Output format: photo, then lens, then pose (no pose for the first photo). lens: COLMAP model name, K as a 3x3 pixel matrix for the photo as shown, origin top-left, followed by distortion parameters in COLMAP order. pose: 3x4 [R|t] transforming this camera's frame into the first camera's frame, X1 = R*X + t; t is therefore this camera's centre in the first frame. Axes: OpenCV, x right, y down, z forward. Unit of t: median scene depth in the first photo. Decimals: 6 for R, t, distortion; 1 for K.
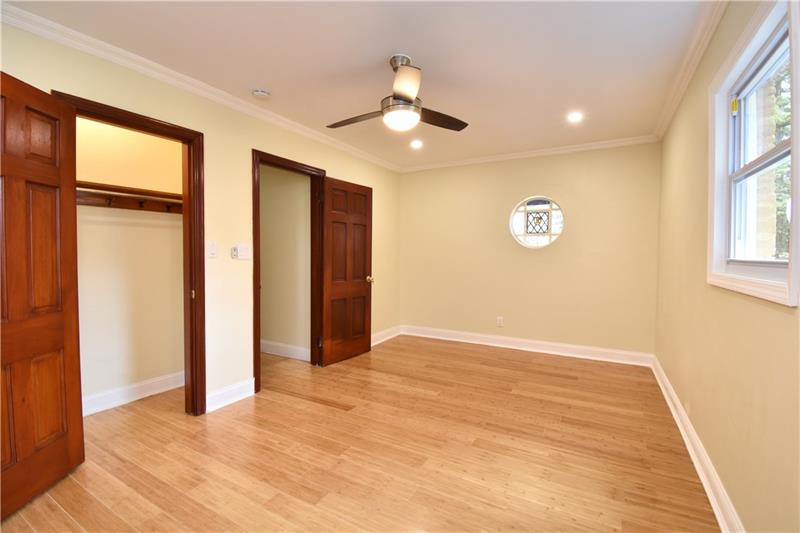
lens RADIAL K [[355.8, 0, 402.7], [0, 355.8, 252.6], [0, 0, 1]] dist [0.016948, -0.020221]
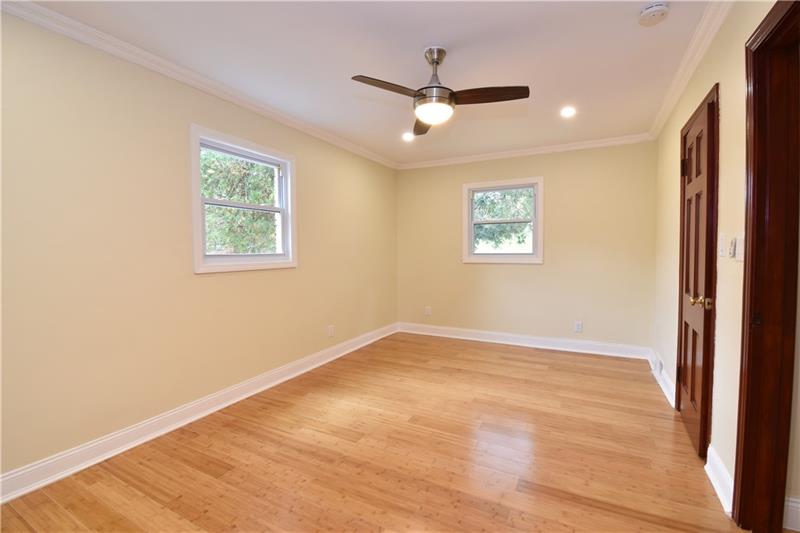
lens RADIAL K [[355.8, 0, 402.7], [0, 355.8, 252.6], [0, 0, 1]] dist [0.016948, -0.020221]
pose [[-0.999525, 0.002041, -0.030751, 0.116479], [0.001773, 0.999960, 0.008730, -0.000038], [0.030767, 0.008671, -0.999489, 2.069315]]
